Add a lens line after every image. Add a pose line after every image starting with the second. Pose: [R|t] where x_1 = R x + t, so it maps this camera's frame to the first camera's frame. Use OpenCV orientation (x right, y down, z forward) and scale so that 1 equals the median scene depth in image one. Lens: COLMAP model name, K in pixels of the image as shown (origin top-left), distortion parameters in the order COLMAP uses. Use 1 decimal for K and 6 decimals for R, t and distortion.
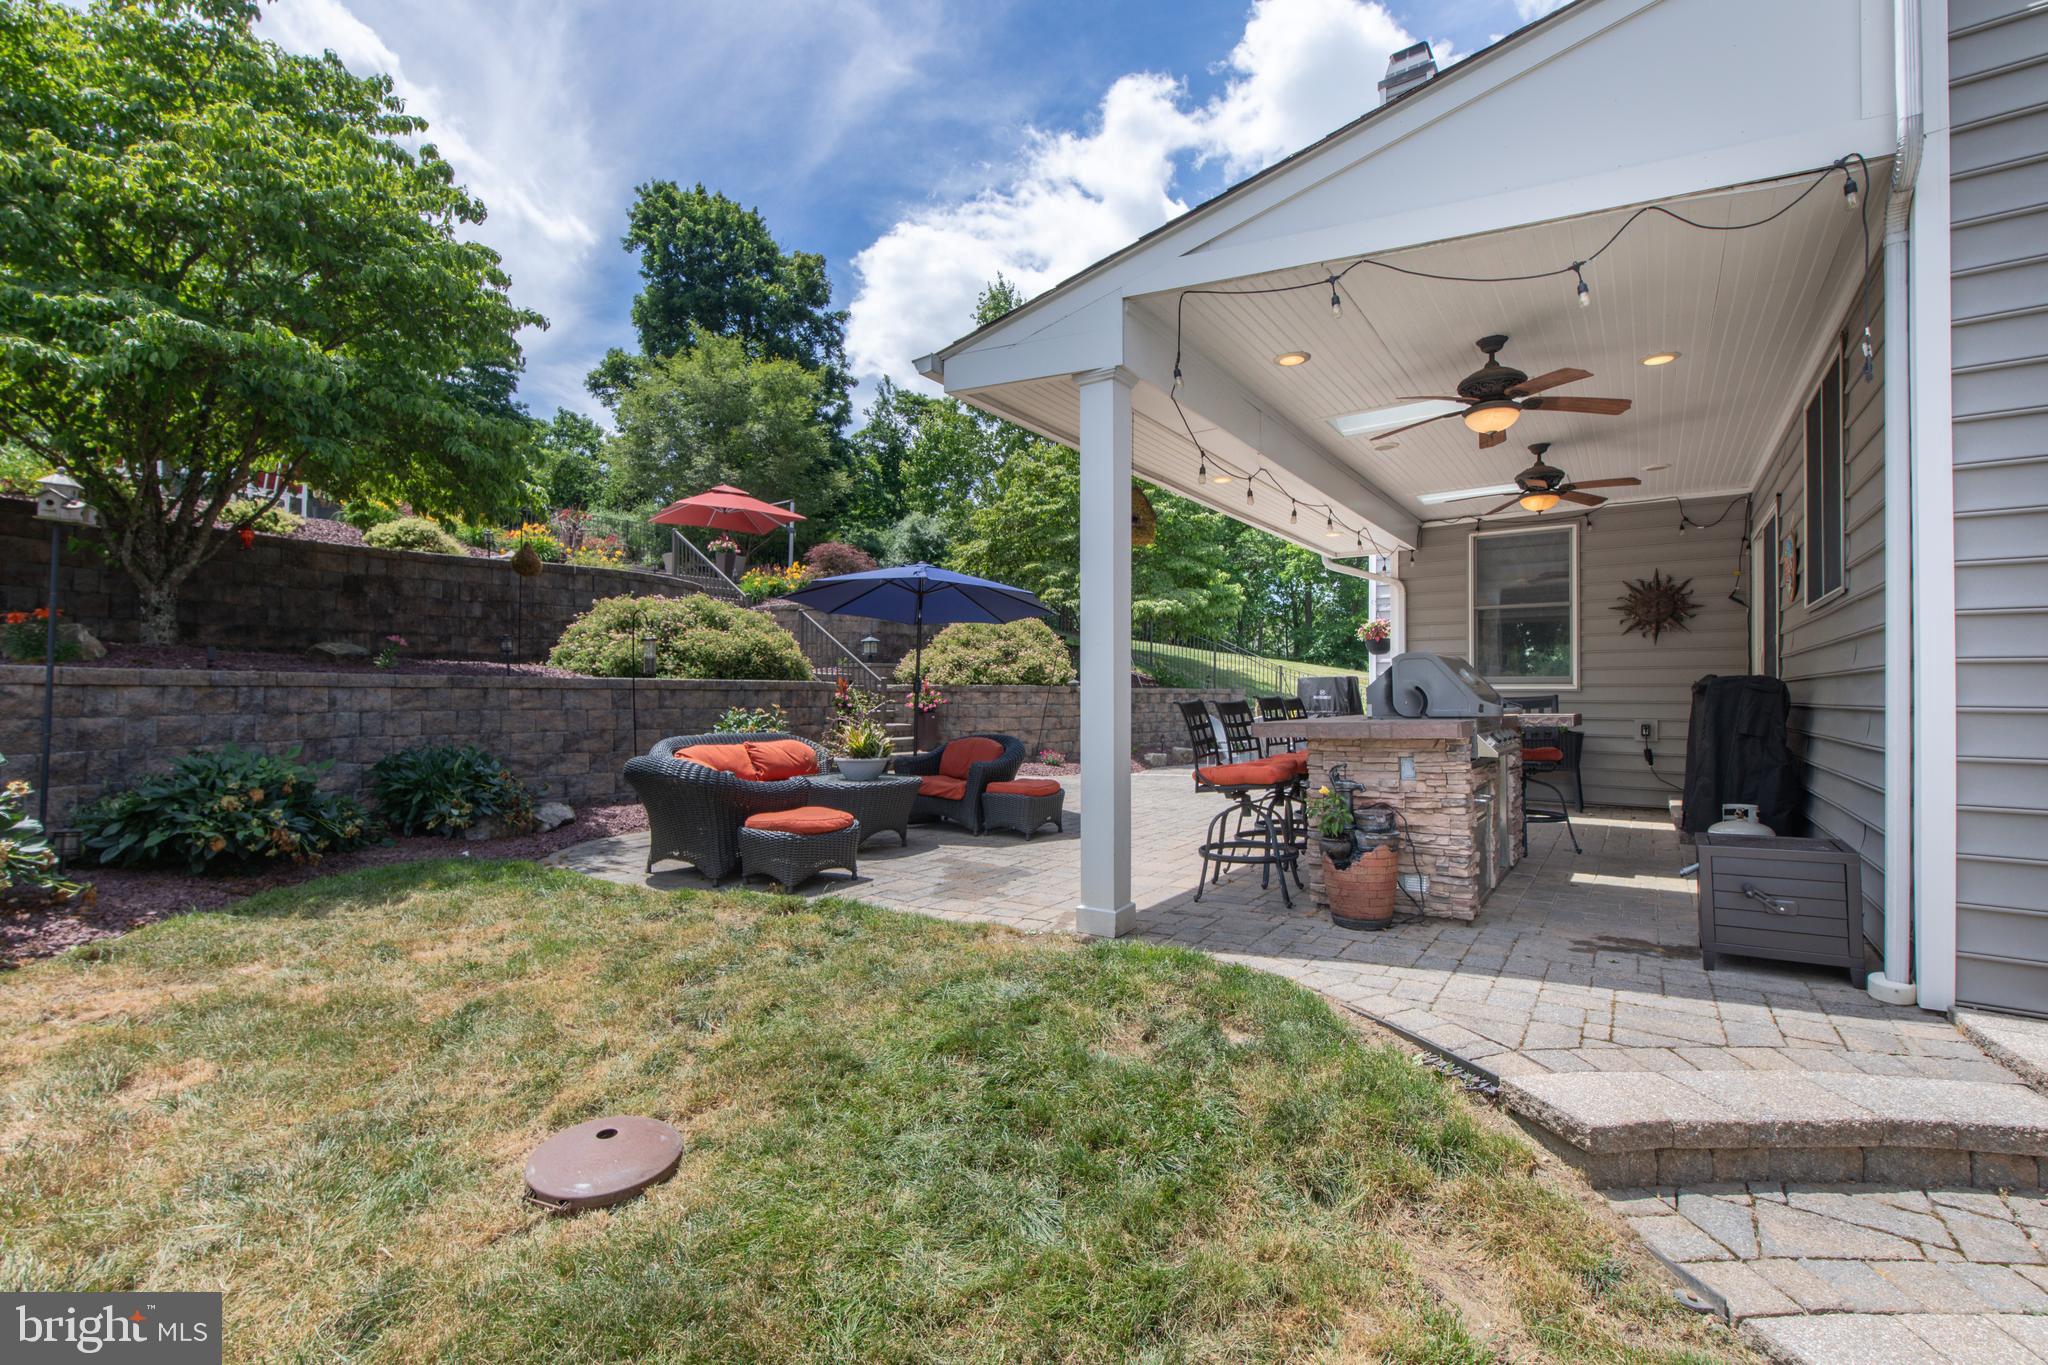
lens RADIAL K [[880.6, 0, 1029.1], [0, 880.6, 690.2], [0, 0, 1]] dist [-0.002983, -0.000294]
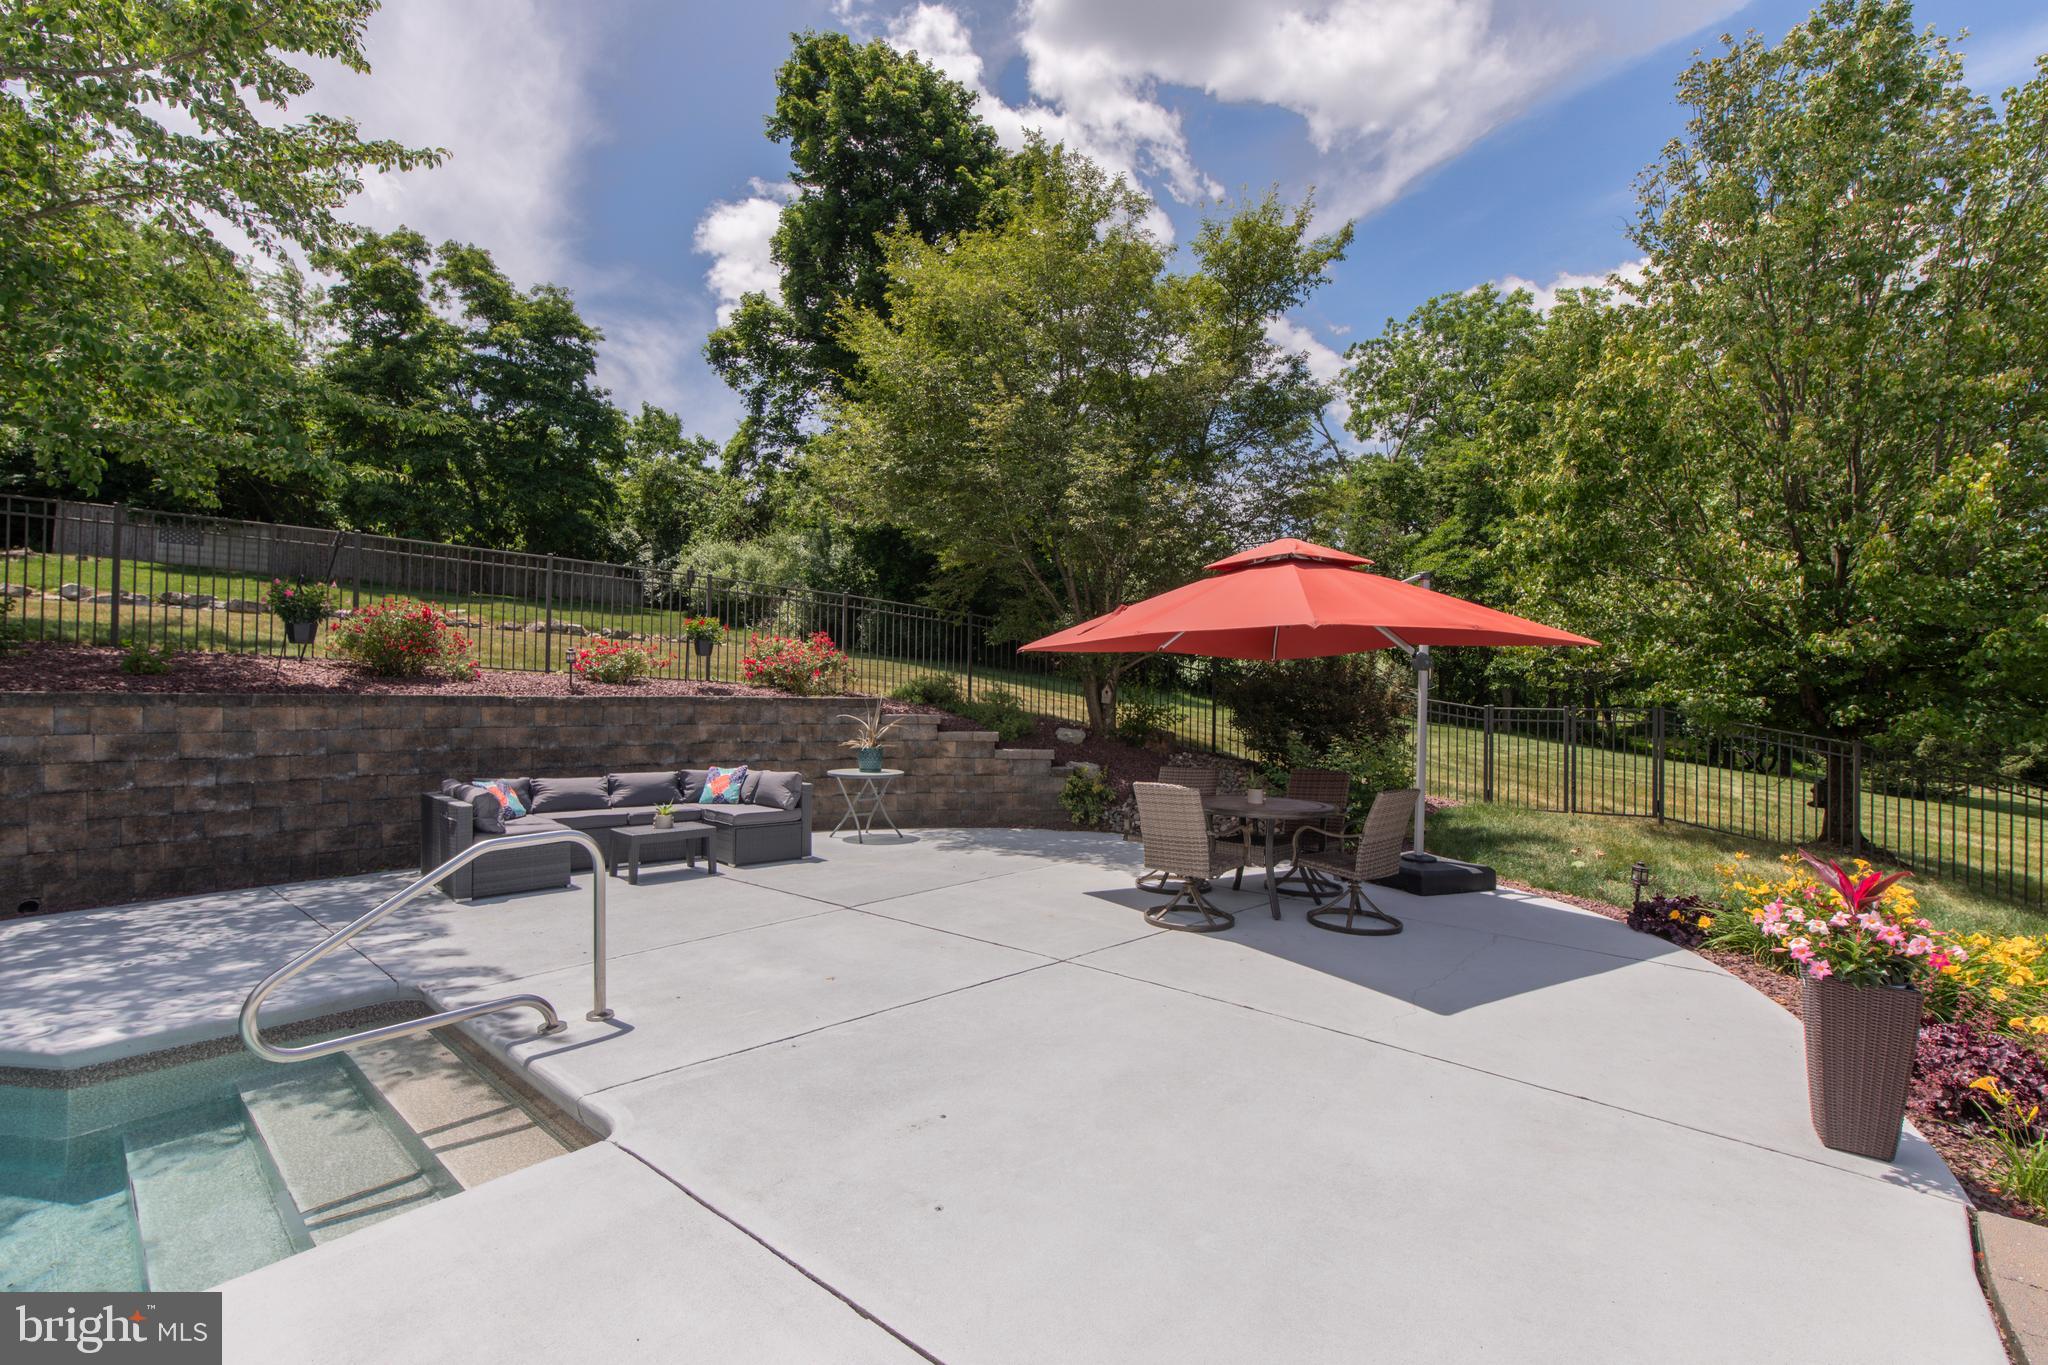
lens RADIAL K [[880.6, 0, 1041.9], [0, 880.6, 693.4], [0, 0, 1]] dist [-0.002983, -0.000294]
pose [[0.999096, 0.002282, -0.042444, -0.194926], [-0.002414, 0.999992, -0.003066, -0.081795], [0.042437, 0.003166, 0.999094, 0.312600]]
